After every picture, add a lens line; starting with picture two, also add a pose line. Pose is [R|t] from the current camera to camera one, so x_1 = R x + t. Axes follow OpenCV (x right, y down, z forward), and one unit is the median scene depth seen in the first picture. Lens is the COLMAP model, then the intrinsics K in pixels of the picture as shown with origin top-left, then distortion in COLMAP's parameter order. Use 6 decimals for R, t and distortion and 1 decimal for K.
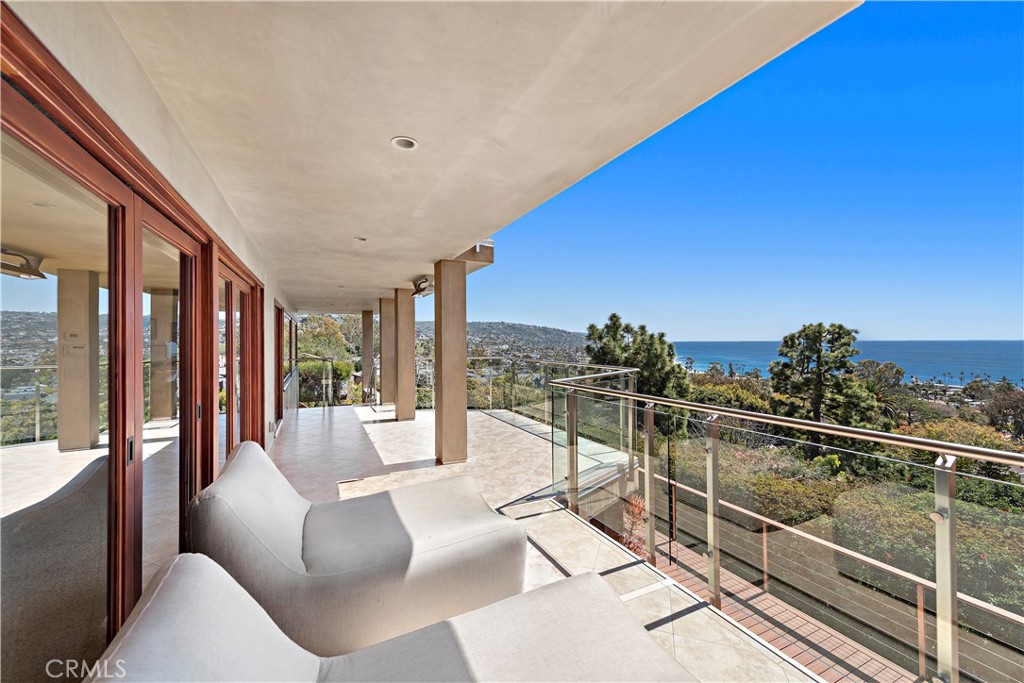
lens RADIAL K [[400.2, 0, 512.0], [0, 400.2, 341.5], [0, 0, 1]] dist [0.008691, -0.000039]
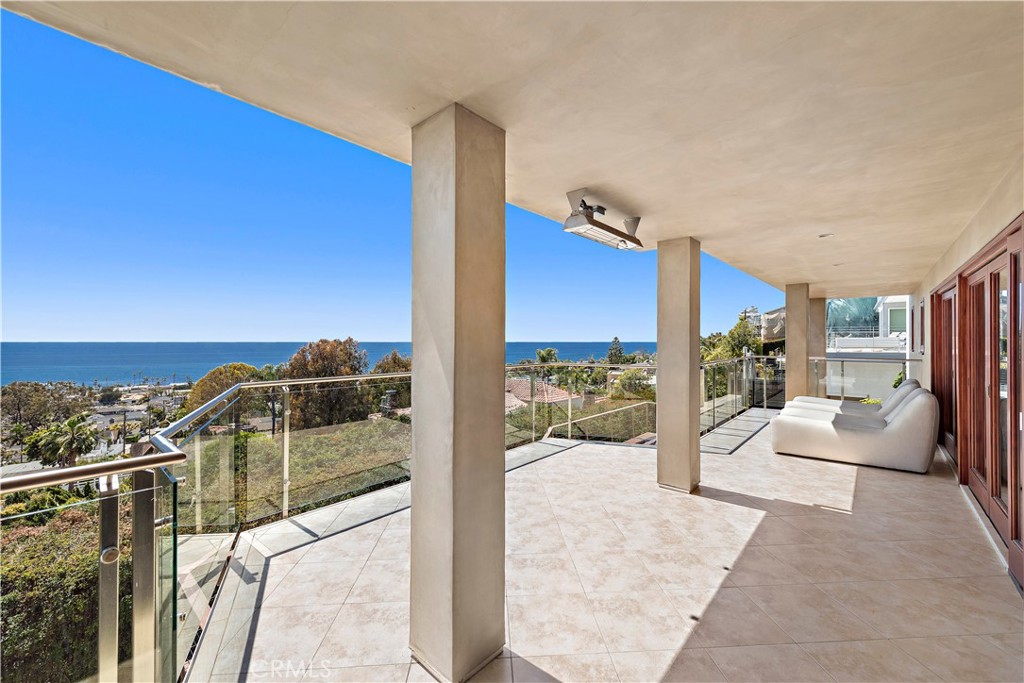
lens RADIAL K [[408.6, 0, 512.0], [0, 408.6, 341.5], [0, 0, 1]] dist [0.006624, -0.000051]
pose [[-0.383279, 0.002075, 0.923630, -0.845228], [0.004611, 0.999989, -0.000333, 0.006092], [-0.923621, 0.004131, -0.383284, 1.755536]]
